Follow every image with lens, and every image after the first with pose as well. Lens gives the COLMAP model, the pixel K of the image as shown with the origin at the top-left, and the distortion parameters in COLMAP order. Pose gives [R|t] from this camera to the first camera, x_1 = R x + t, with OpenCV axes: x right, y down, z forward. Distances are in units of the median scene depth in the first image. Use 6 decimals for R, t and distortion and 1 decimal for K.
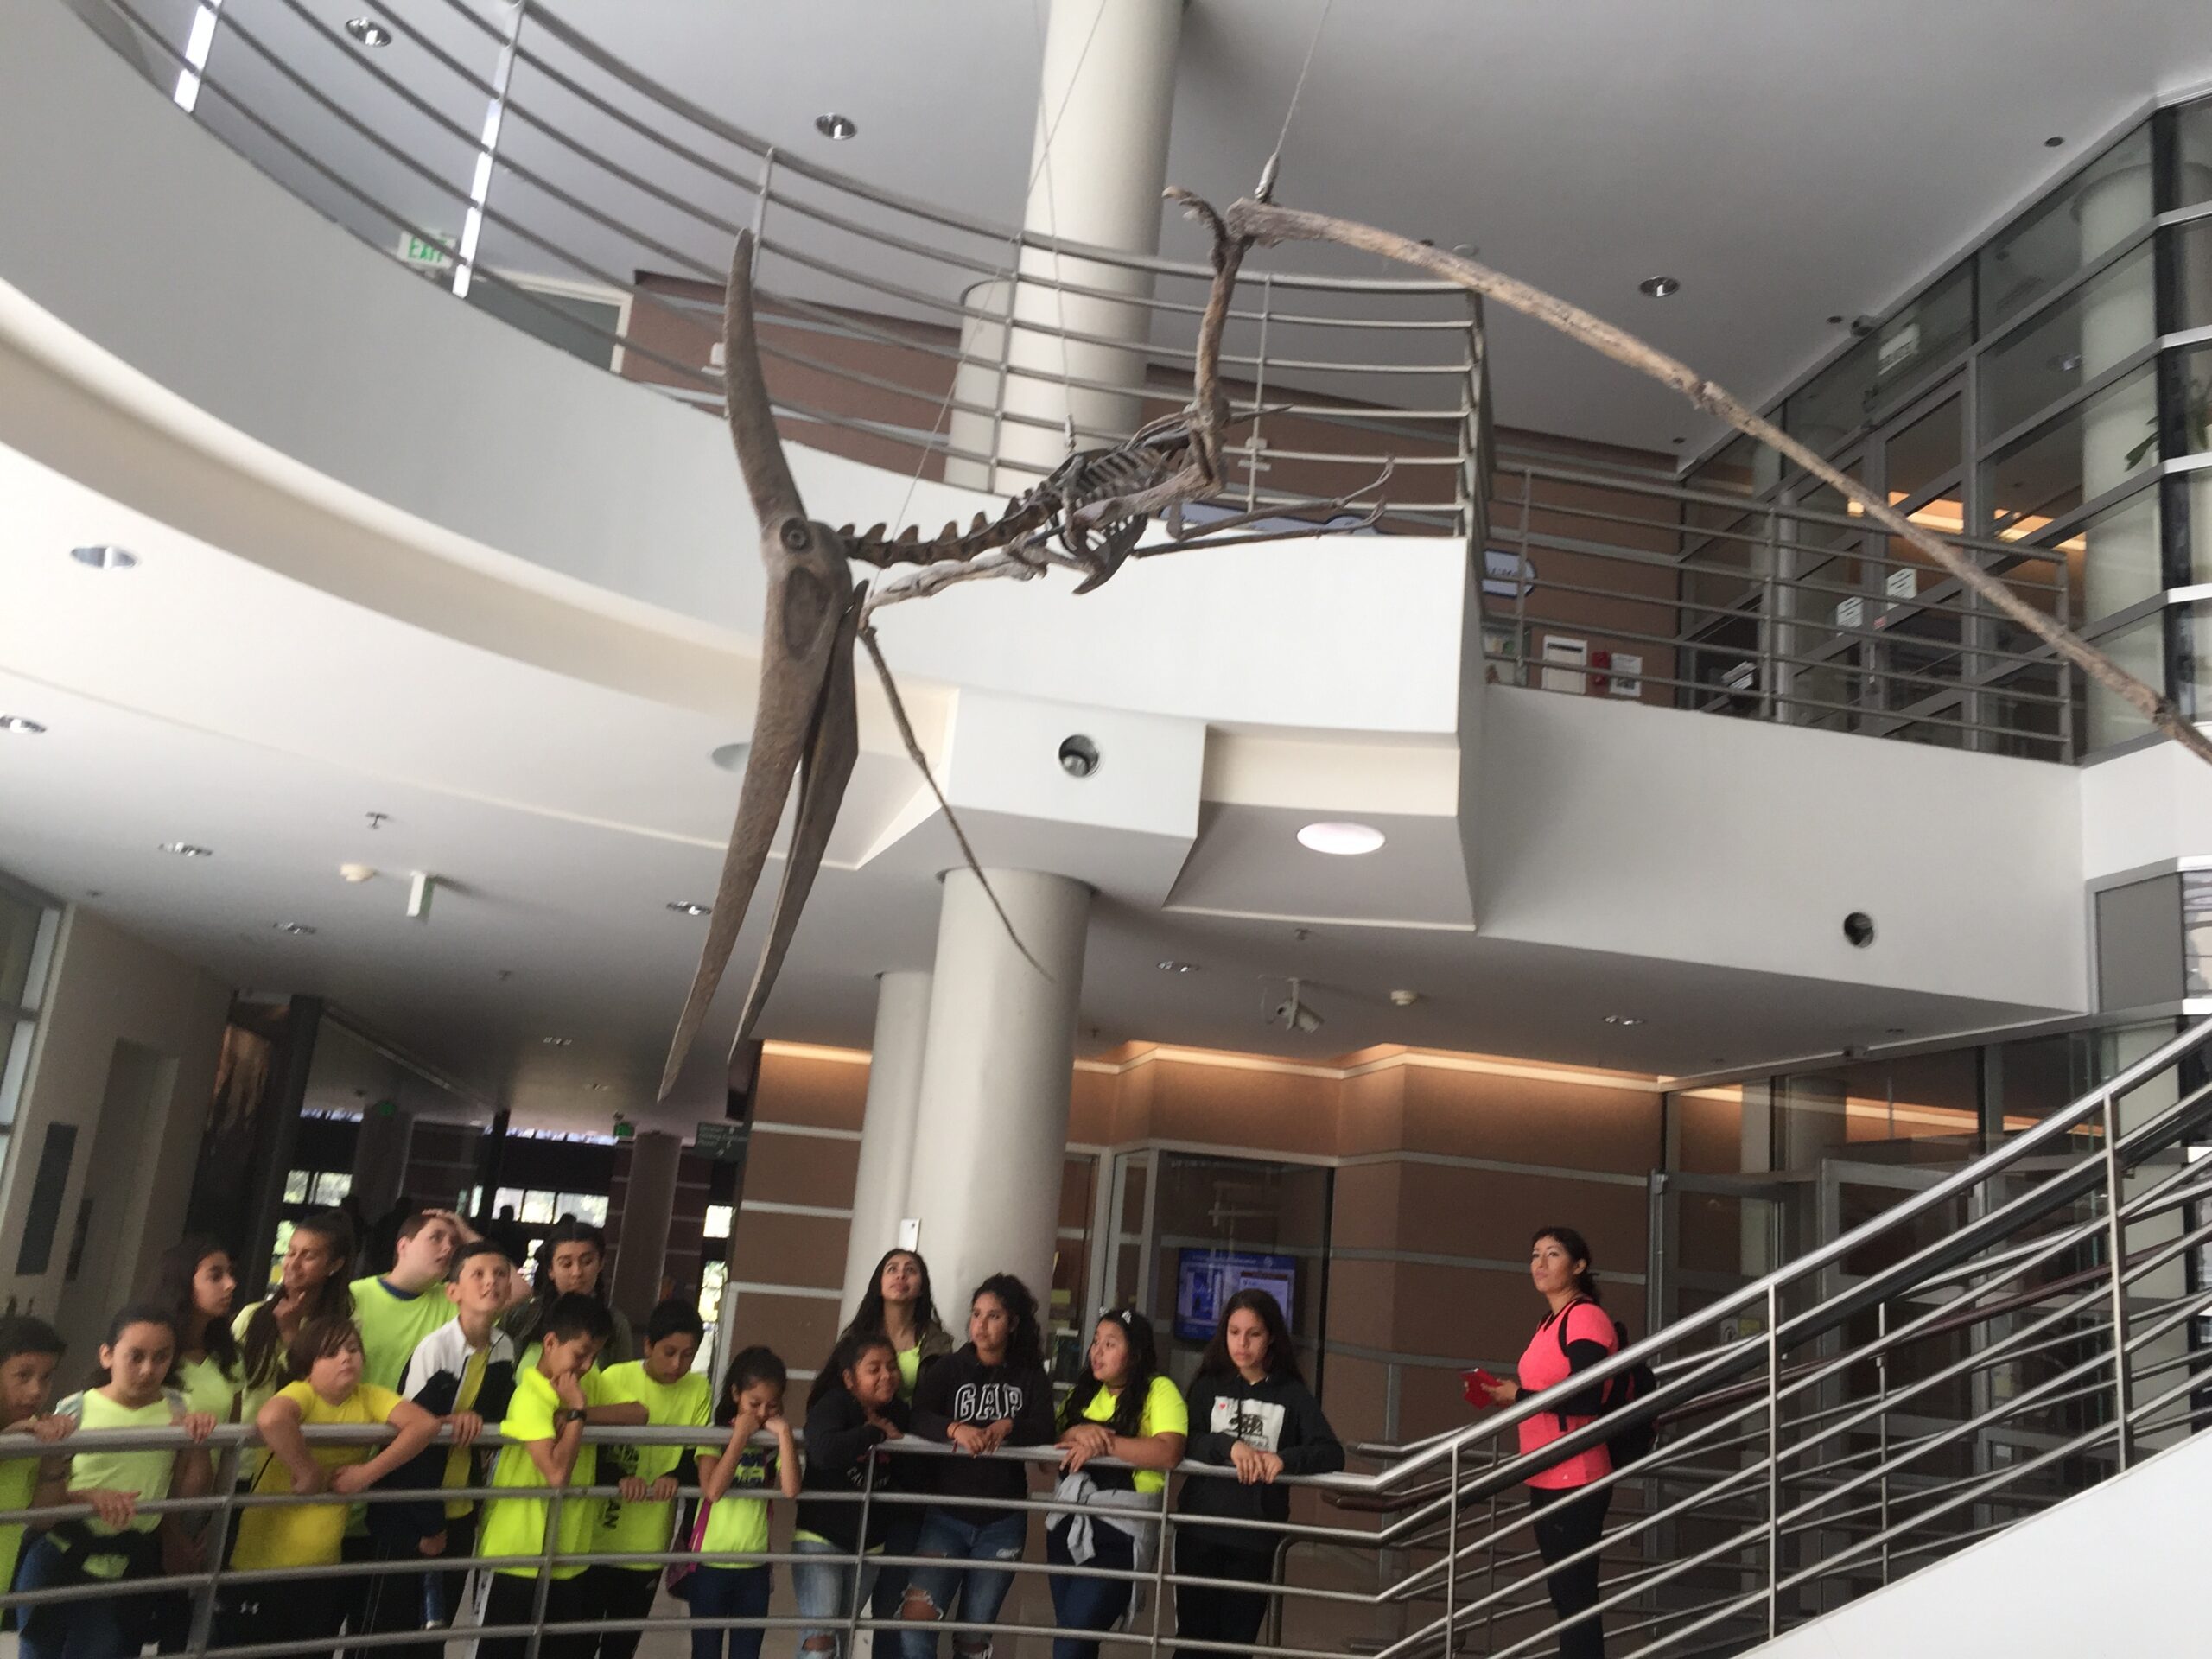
lens RADIAL K [[1844.7, 0, 1183.7], [0, 1844.7, 822.0], [0, 0, 1]] dist [0.041678, -0.050089]
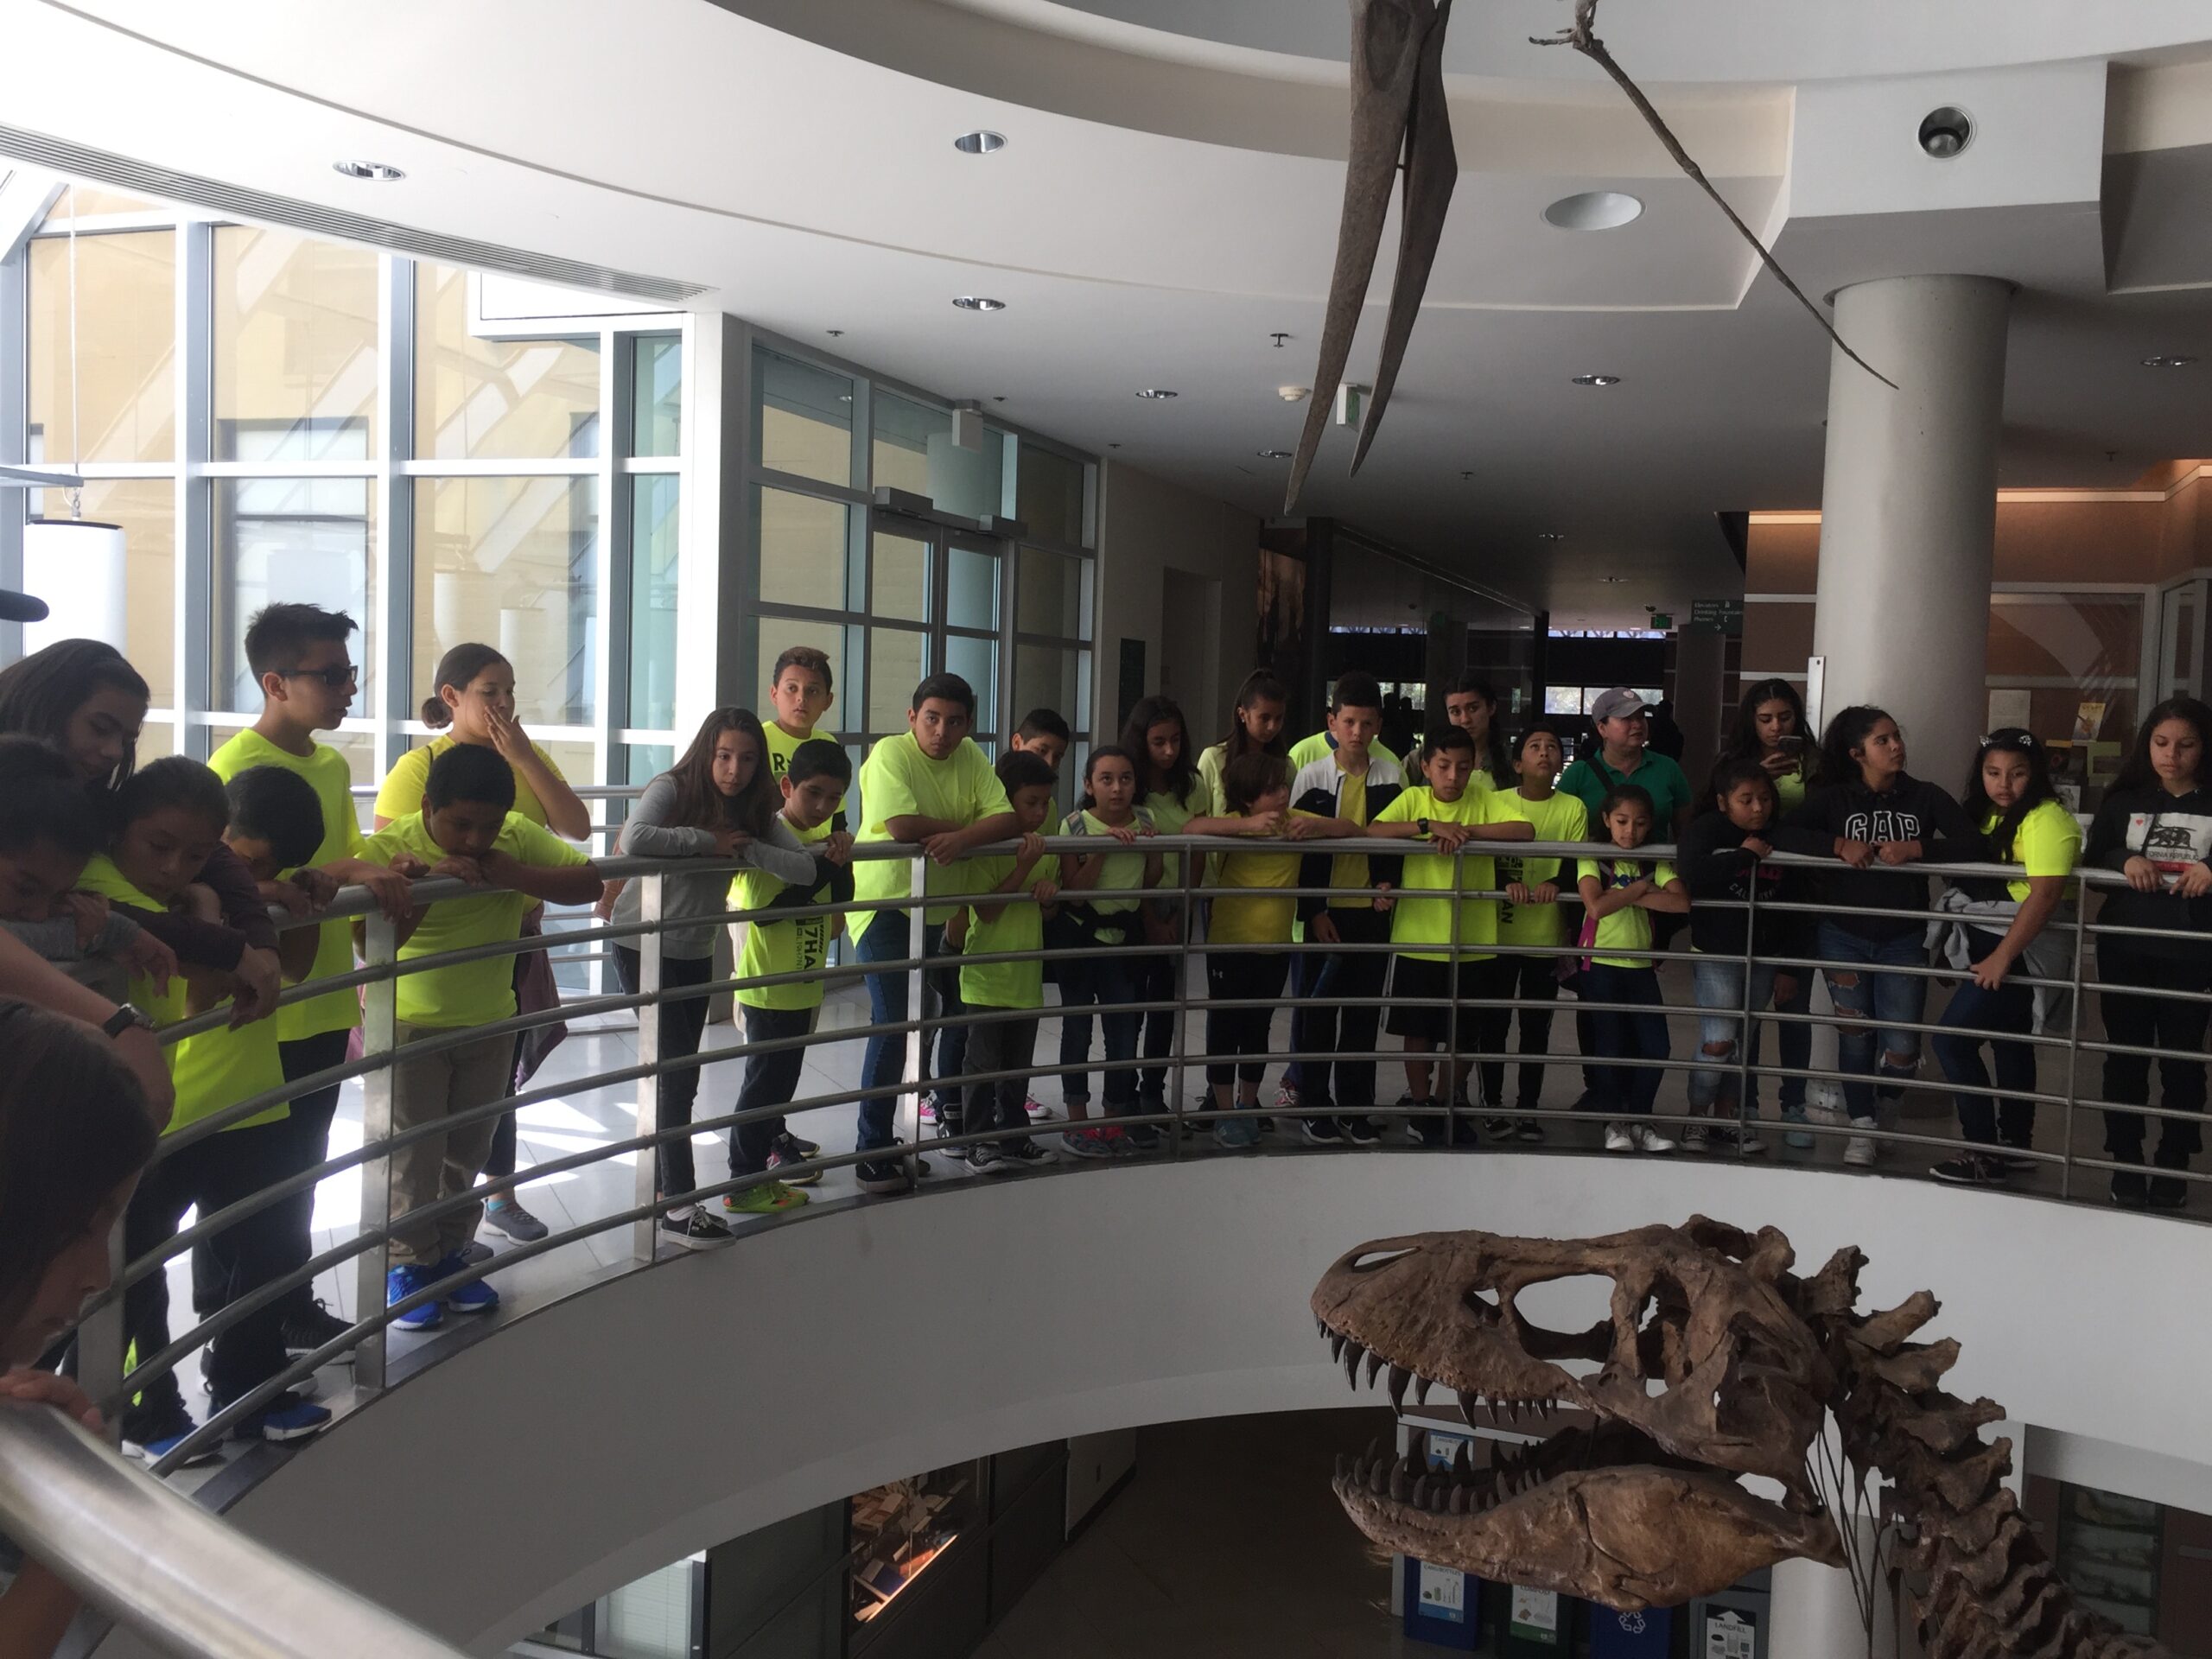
lens RADIAL K [[1844.7, 0, 1183.7], [0, 1844.7, 822.0], [0, 0, 1]] dist [0.041678, -0.050089]
pose [[0.848122, -0.028506, -0.529034, 0.103837], [0.169367, 0.960741, 0.219753, 0.026083], [0.502000, -0.275978, 0.819653, -0.019097]]
